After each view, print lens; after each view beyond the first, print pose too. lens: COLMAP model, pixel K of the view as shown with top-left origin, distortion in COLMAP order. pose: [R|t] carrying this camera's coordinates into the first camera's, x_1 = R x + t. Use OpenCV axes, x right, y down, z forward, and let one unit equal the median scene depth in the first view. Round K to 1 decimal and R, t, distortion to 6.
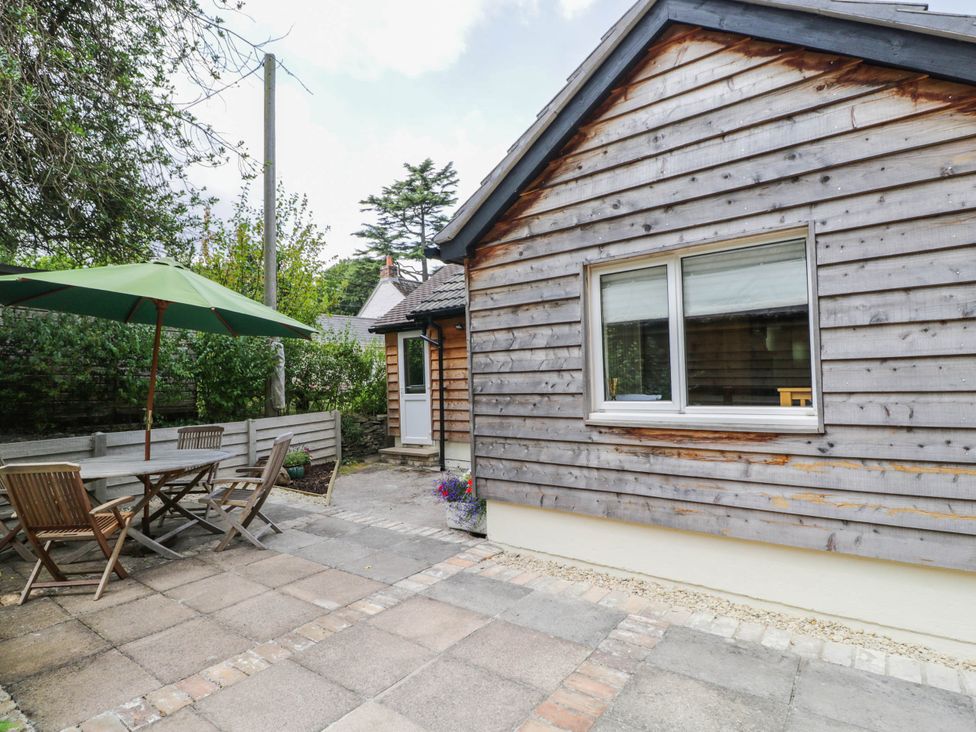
lens RADIAL K [[531.1, 0, 483.7], [0, 531.1, 368.9], [0, 0, 1]] dist [-0.009706, -0.006899]
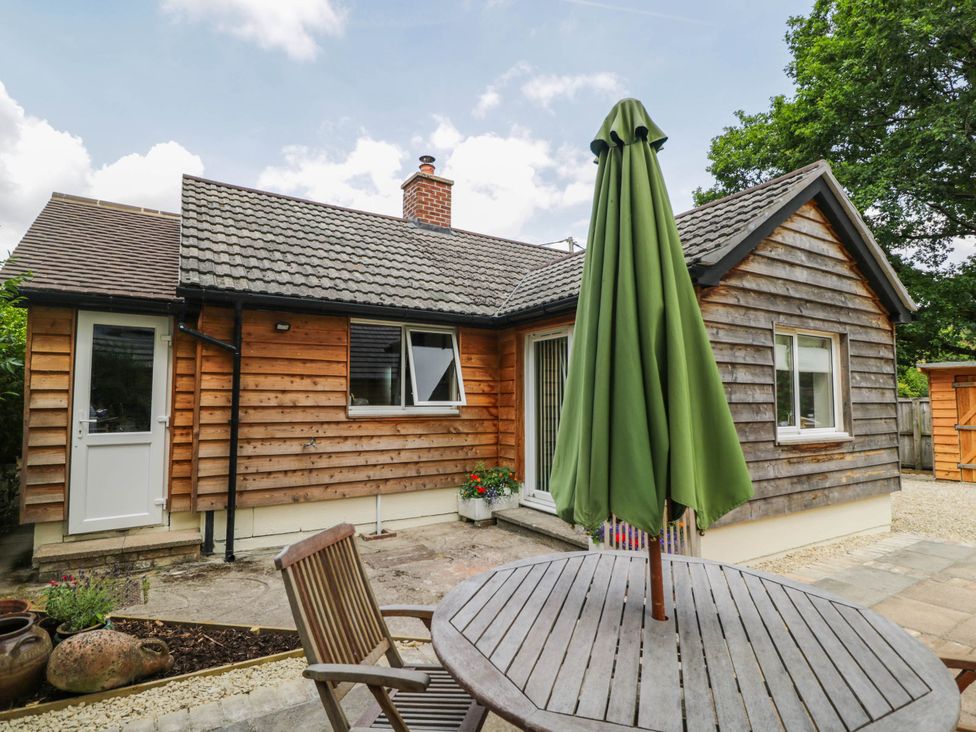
lens RADIAL K [[531.1, 0, 485.7], [0, 531.1, 368.5], [0, 0, 1]] dist [-0.009706, -0.006899]
pose [[0.338027, 0.087684, 0.937043, -1.281282], [-0.028312, 0.996147, -0.083001, 0.043330], [-0.940710, 0.001527, 0.339207, 1.227047]]
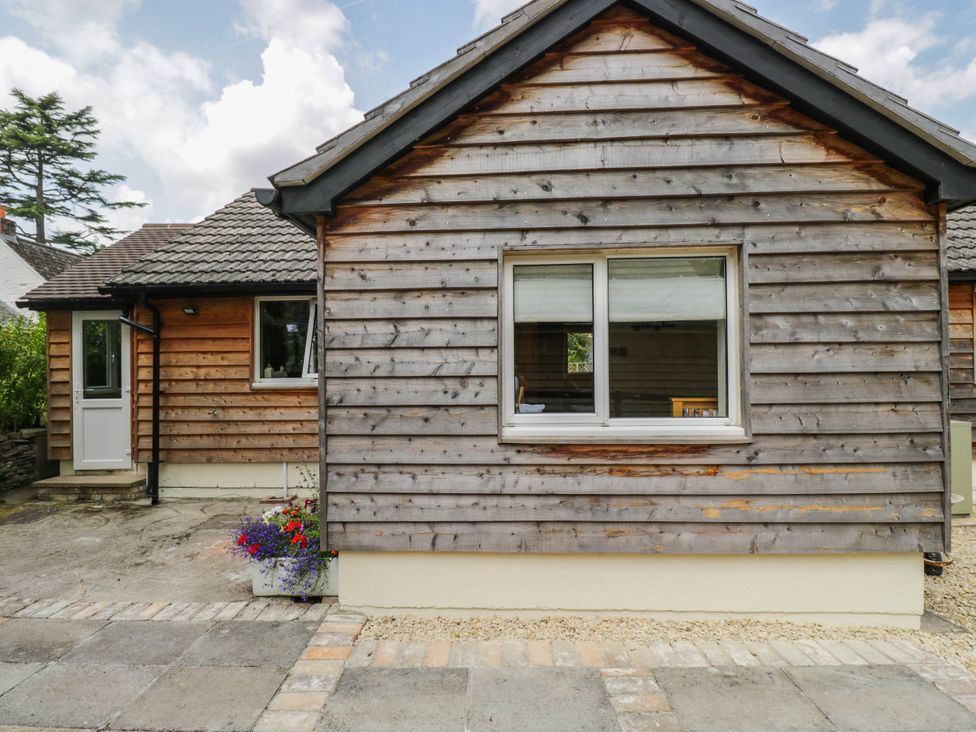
lens RADIAL K [[512.0, 0, 485.5], [0, 512.0, 365.0], [0, 0, 1]] dist [-0.003819, -0.012379]
pose [[0.807966, 0.027882, 0.588569, -0.297611], [-0.024455, 0.999606, -0.013783, -0.004850], [-0.588721, -0.003257, 0.808330, 0.368575]]
